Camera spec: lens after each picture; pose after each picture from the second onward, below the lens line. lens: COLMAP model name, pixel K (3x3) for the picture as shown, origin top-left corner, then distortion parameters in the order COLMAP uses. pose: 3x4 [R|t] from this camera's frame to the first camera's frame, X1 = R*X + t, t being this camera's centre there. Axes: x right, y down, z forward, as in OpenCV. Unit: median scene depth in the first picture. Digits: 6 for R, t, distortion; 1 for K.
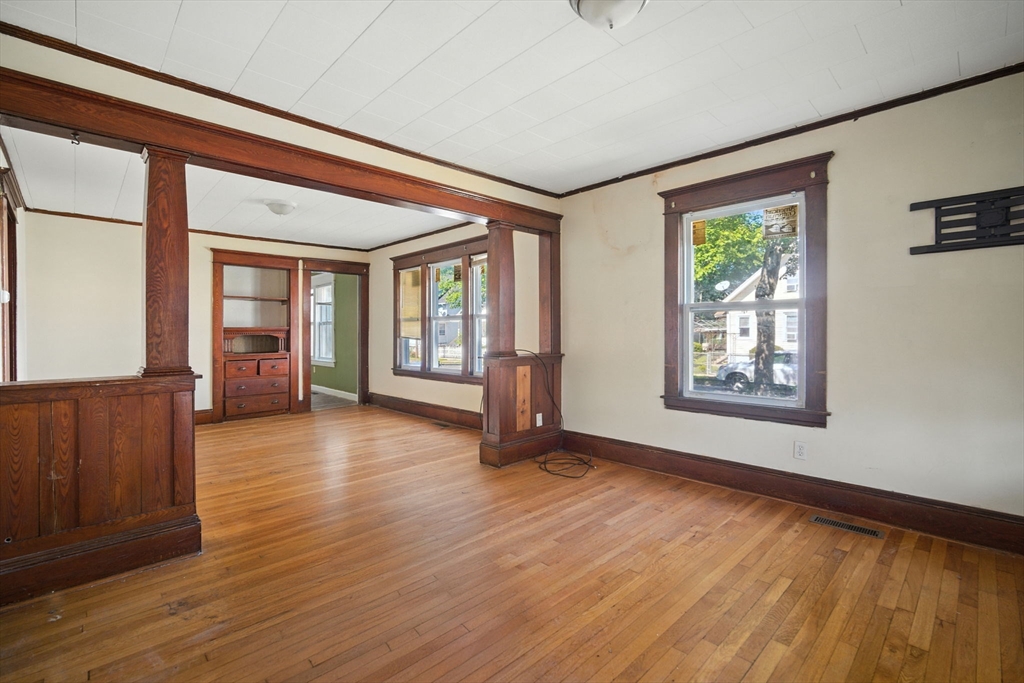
lens RADIAL K [[453.5, 0, 511.0], [0, 453.5, 331.4], [0, 0, 1]] dist [-0.003698, 0.000588]
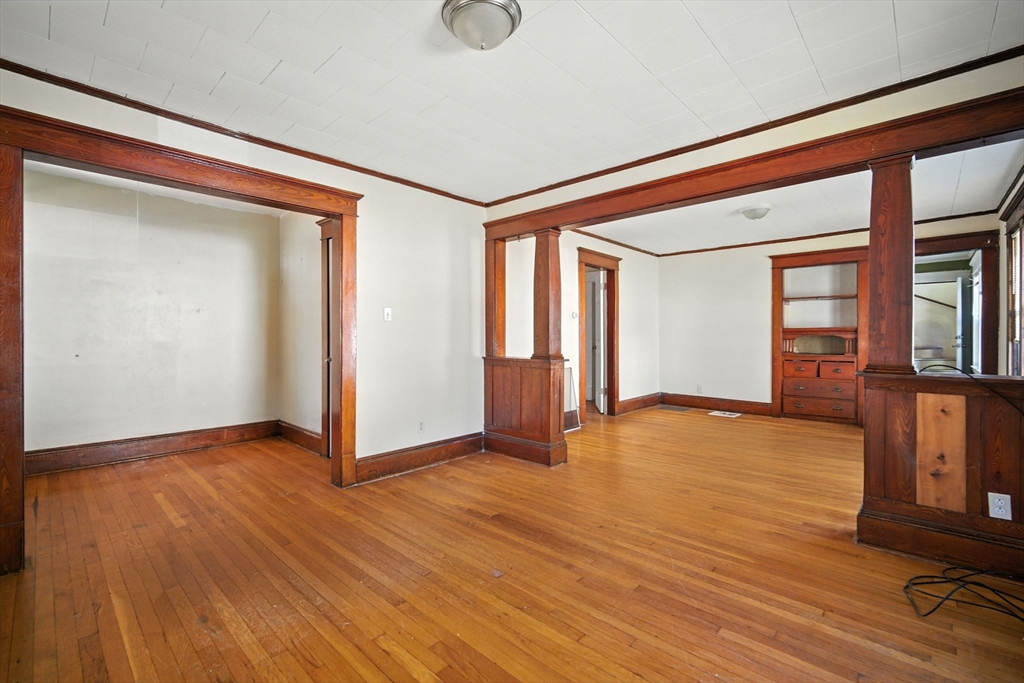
lens RADIAL K [[453.5, 0, 511.0], [0, 453.5, 331.4], [0, 0, 1]] dist [-0.003698, 0.000588]
pose [[0.055813, -0.004411, -0.998431, 0.653497], [0.006302, 0.999972, -0.004065, -0.002668], [0.998421, -0.006065, 0.055840, 0.516300]]
